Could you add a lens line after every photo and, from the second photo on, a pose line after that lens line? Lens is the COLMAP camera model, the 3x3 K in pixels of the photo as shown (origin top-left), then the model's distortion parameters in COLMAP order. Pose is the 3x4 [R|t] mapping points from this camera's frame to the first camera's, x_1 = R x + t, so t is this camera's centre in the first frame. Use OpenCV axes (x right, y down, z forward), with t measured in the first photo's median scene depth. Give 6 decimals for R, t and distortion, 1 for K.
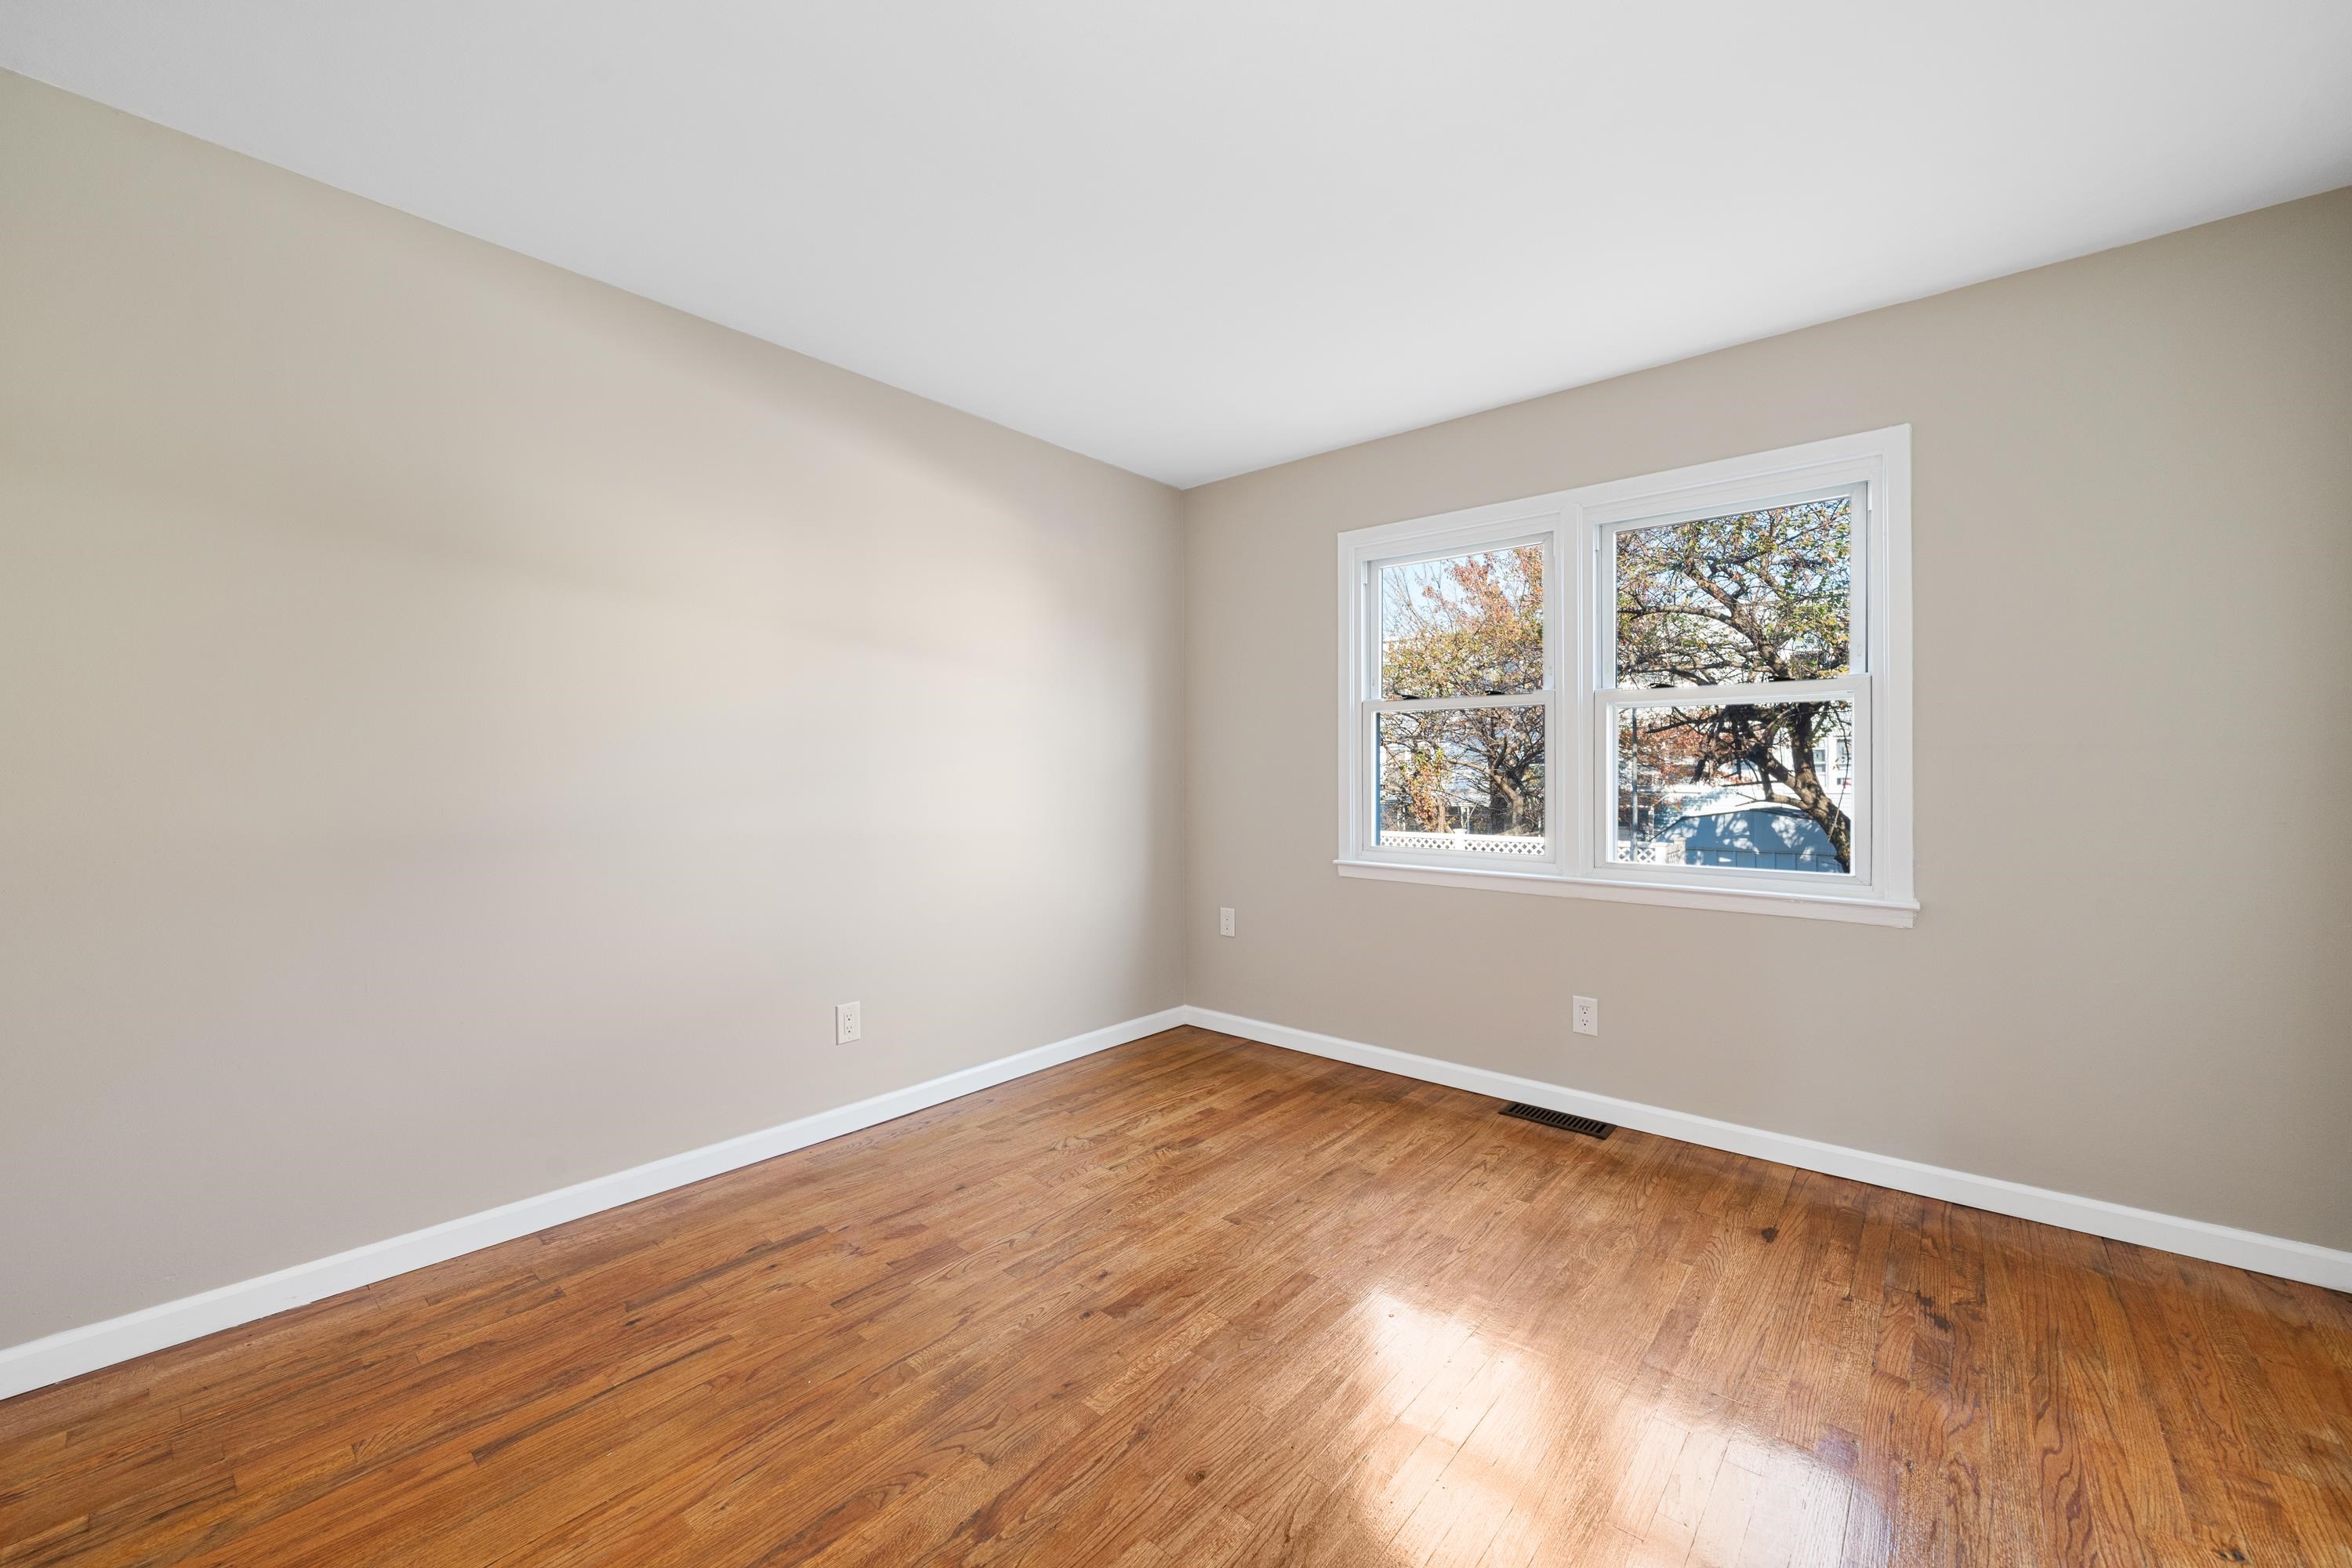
lens RADIAL K [[909.7, 0, 1179.7], [0, 909.7, 785.9], [0, 0, 1]] dist [0.024743, -0.000542]
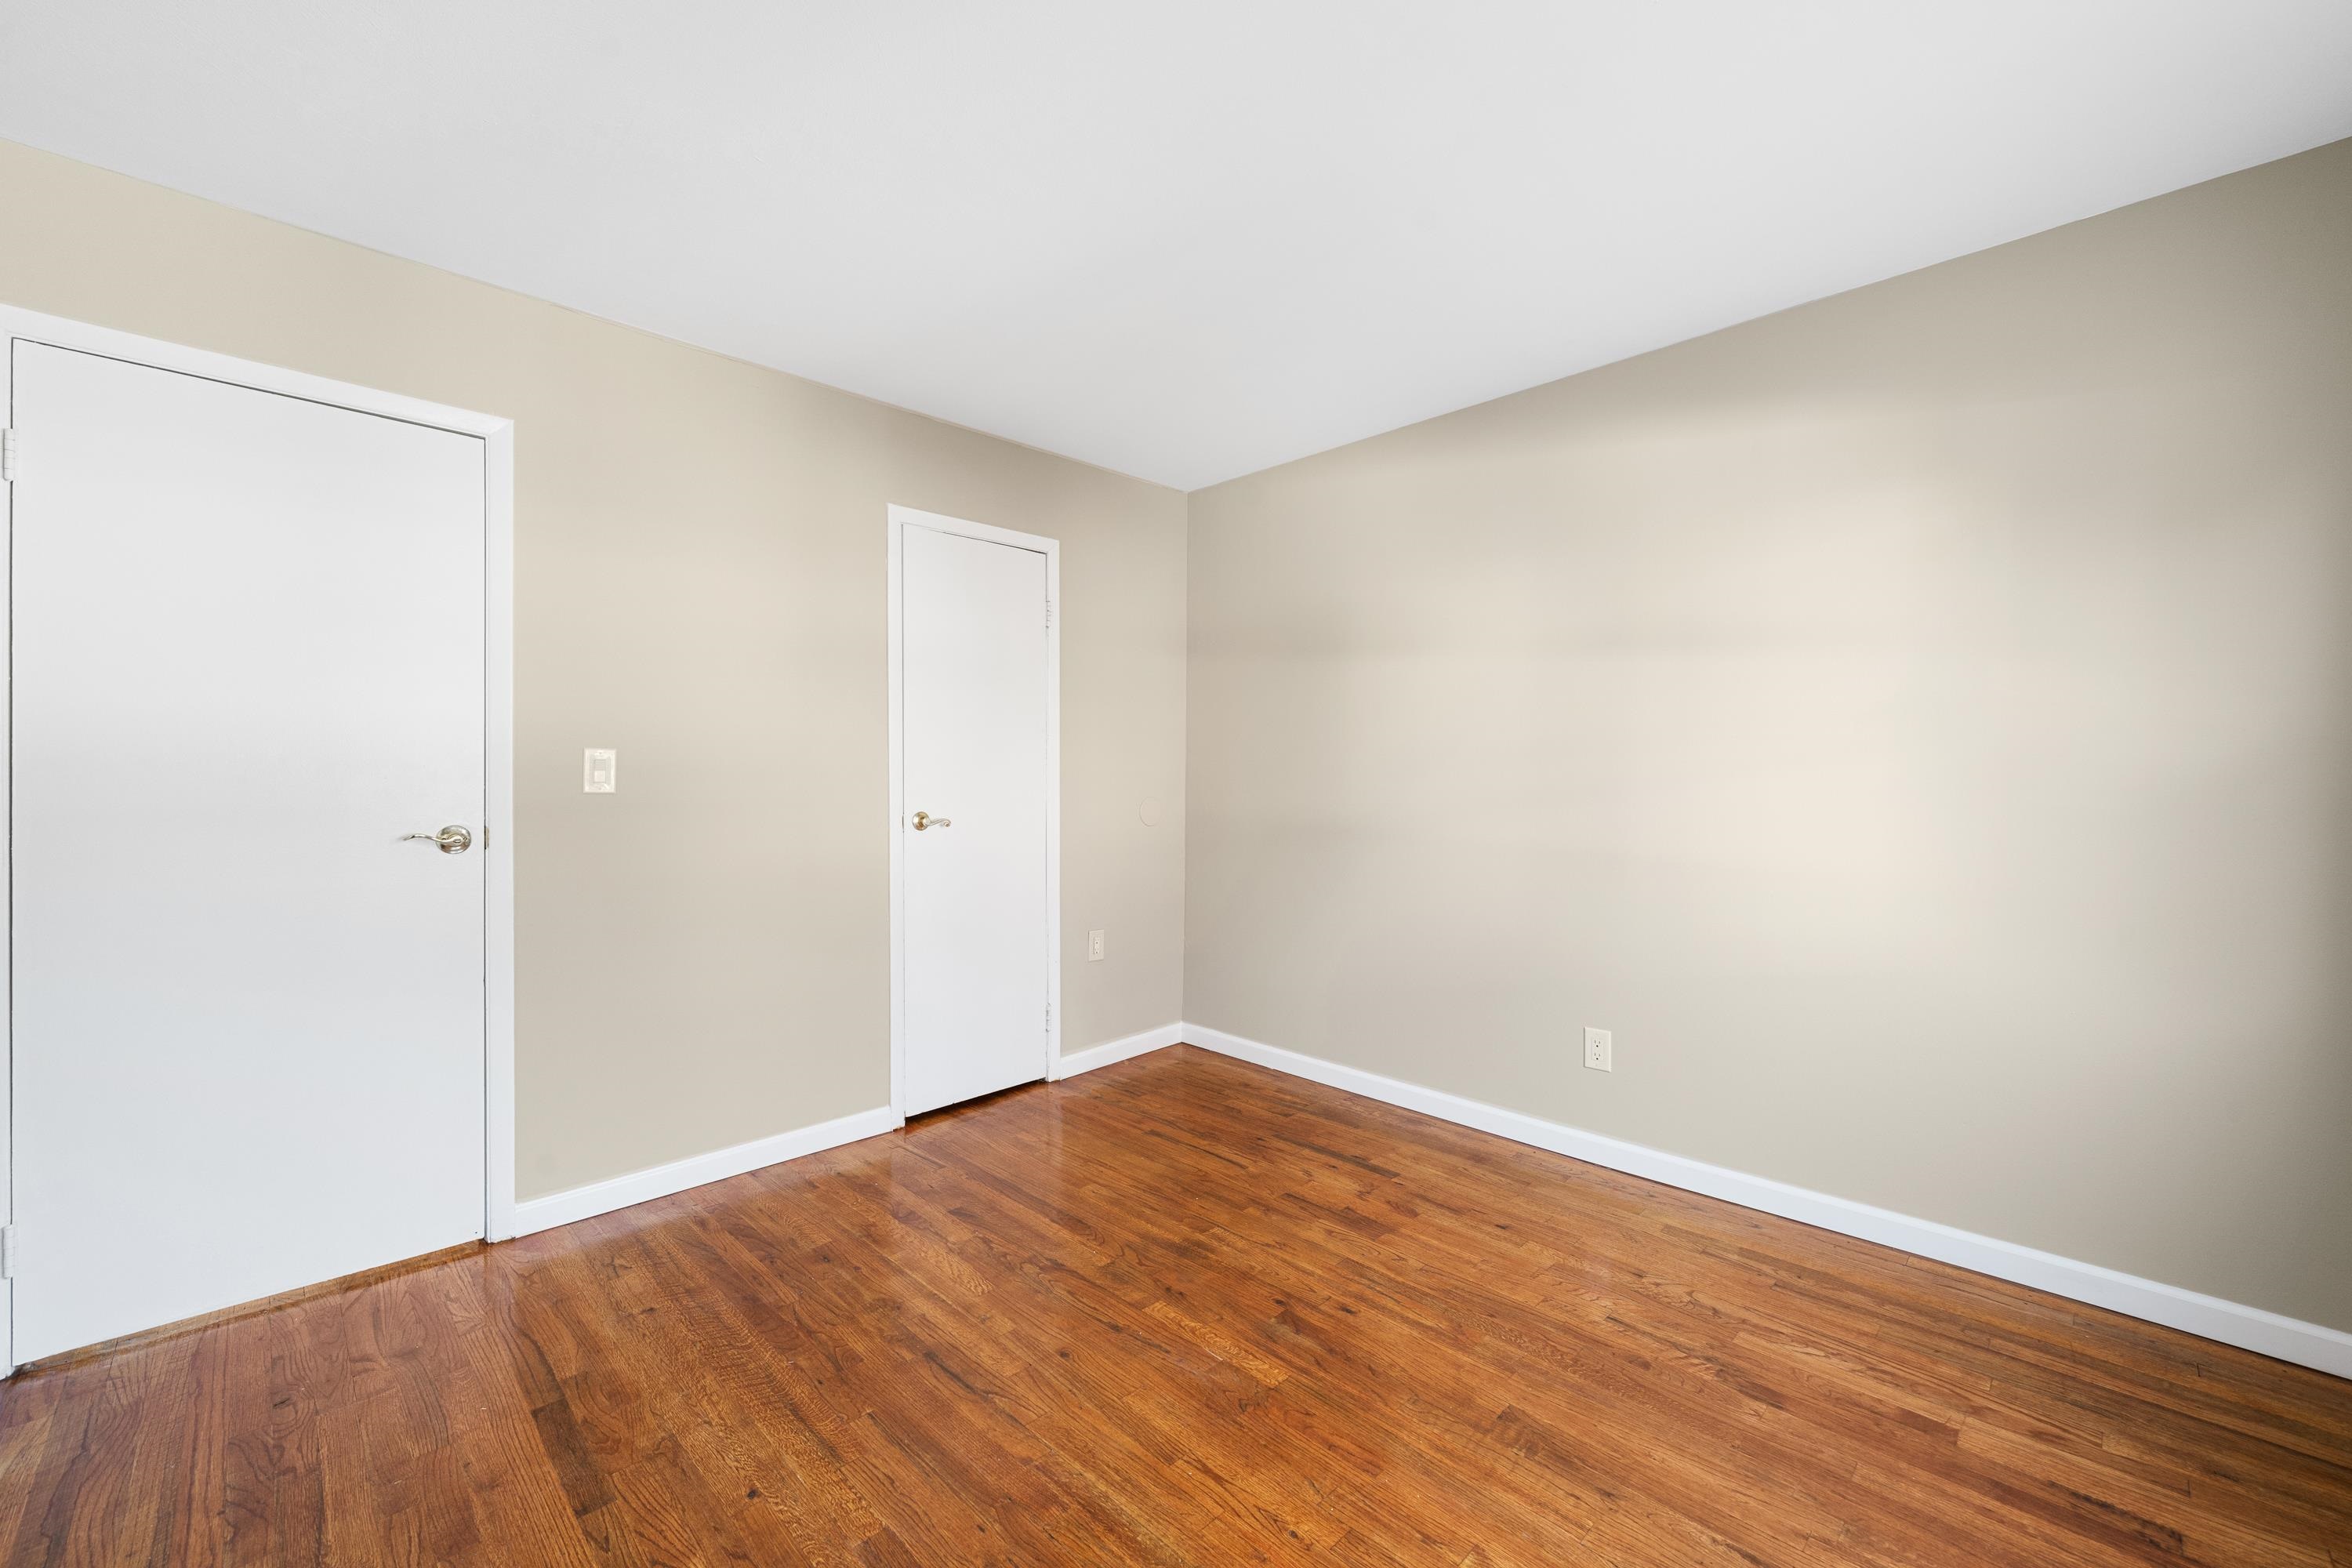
lens RADIAL K [[909.7, 0, 1170.1], [0, 909.7, 788.6], [0, 0, 1]] dist [0.024743, -0.000542]
pose [[-0.078117, -0.001243, -0.996943, 0.802303], [-0.004850, 0.999988, -0.000867, -0.017365], [0.996932, 0.004768, -0.078122, 0.783344]]
